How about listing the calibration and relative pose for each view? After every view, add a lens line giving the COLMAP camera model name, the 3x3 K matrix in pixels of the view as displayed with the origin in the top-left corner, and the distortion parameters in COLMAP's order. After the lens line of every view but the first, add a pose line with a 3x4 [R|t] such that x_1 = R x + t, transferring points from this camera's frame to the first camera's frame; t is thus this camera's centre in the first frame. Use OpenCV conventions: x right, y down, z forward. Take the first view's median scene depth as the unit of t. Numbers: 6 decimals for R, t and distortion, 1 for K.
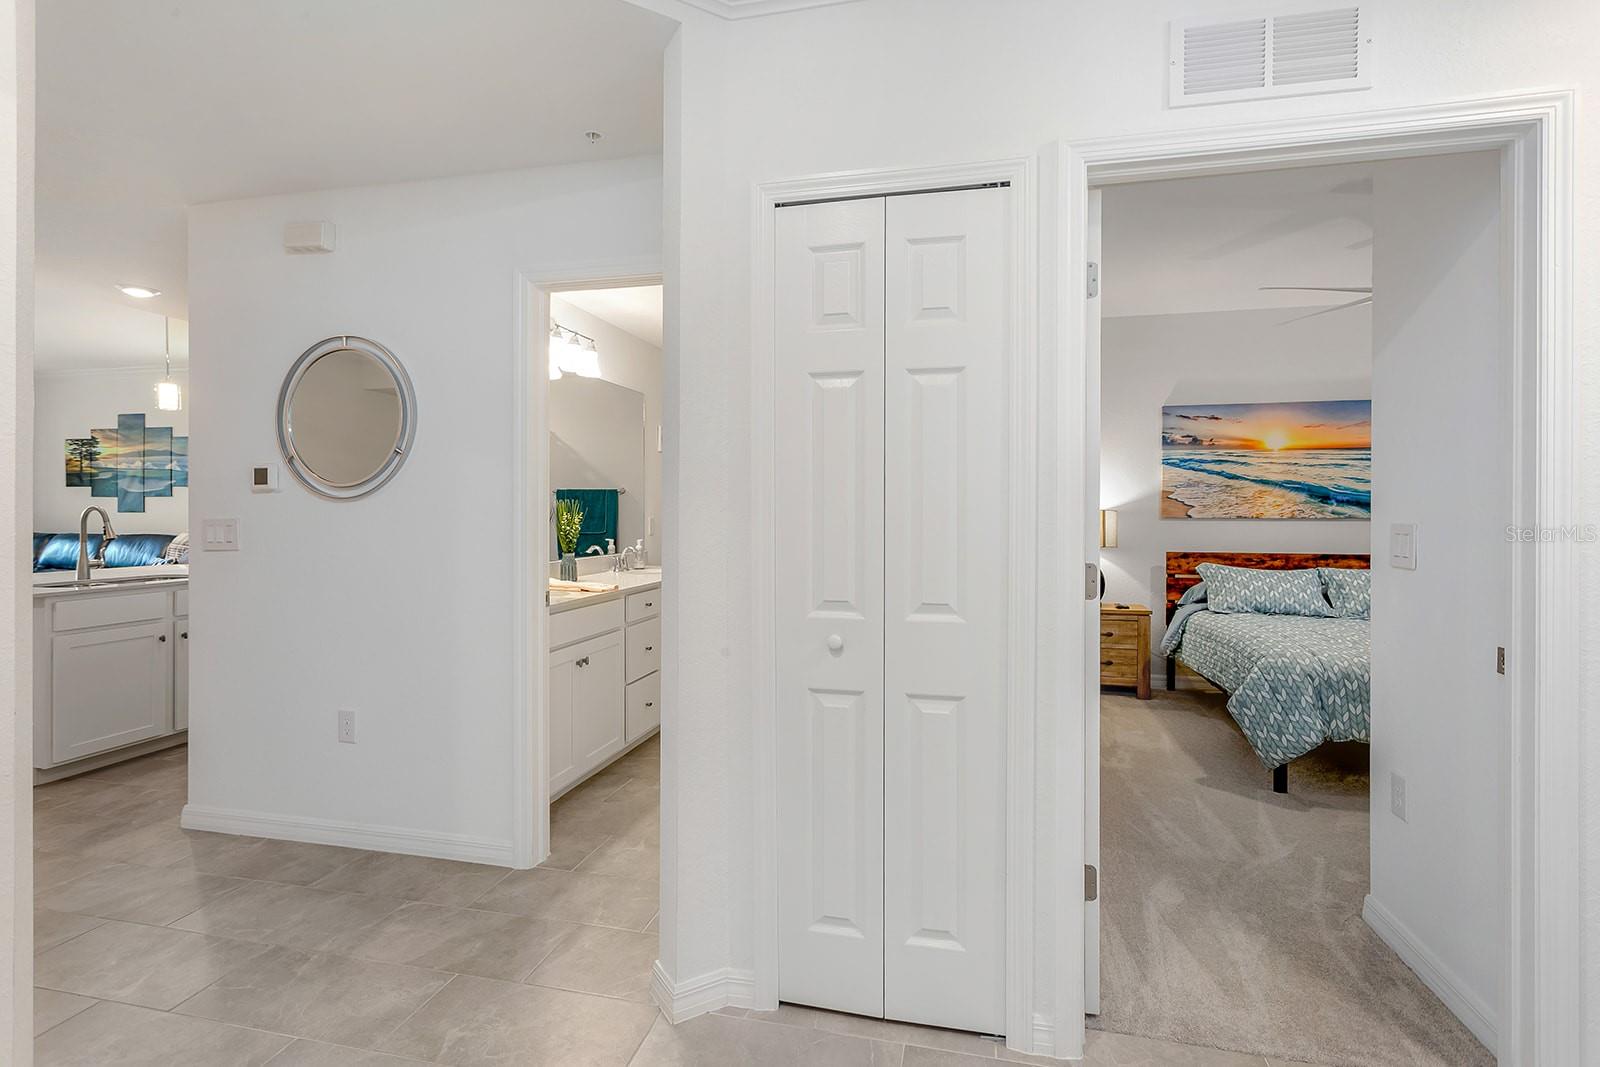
lens RADIAL K [[770.4, 0, 801.8], [0, 770.4, 511.9], [0, 0, 1]] dist [-0.001828, -0.000062]
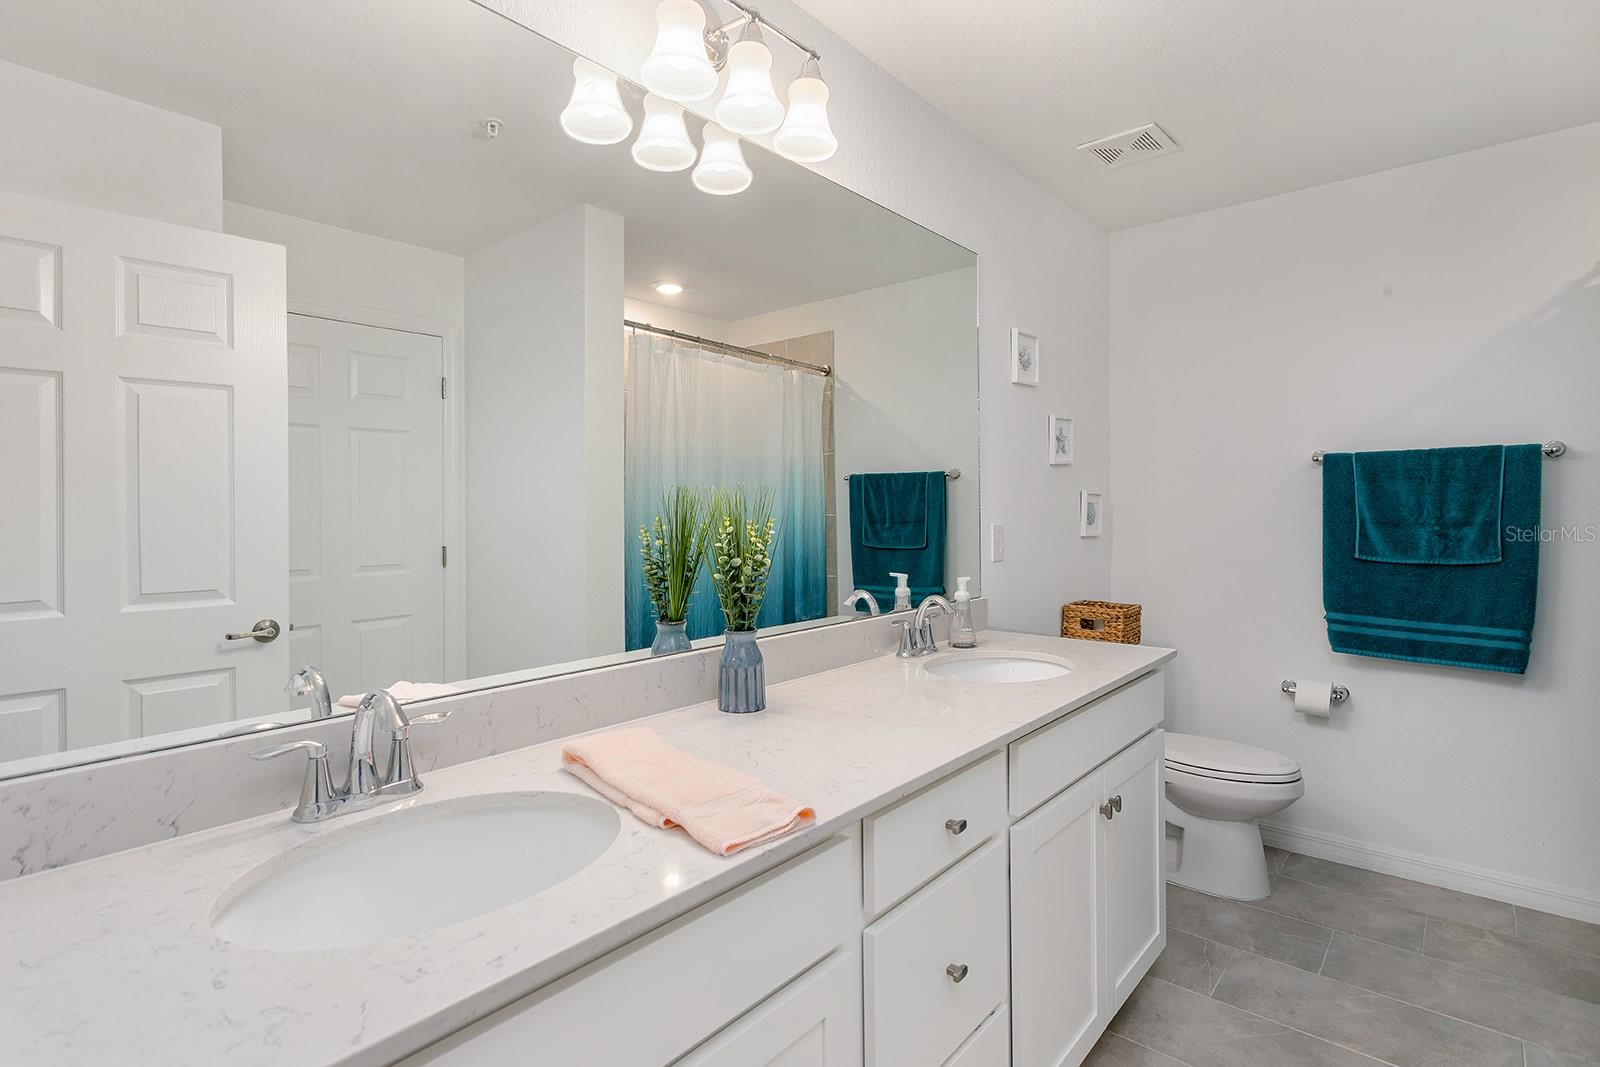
lens RADIAL K [[770.4, 0, 801.8], [0, 770.4, 511.9], [0, 0, 1]] dist [-0.001828, -0.000062]
pose [[0.886792, -0.002986, -0.462160, -0.091432], [0.004926, 0.999983, 0.002991, -0.002459], [0.462143, -0.004929, 0.886792, 0.574328]]
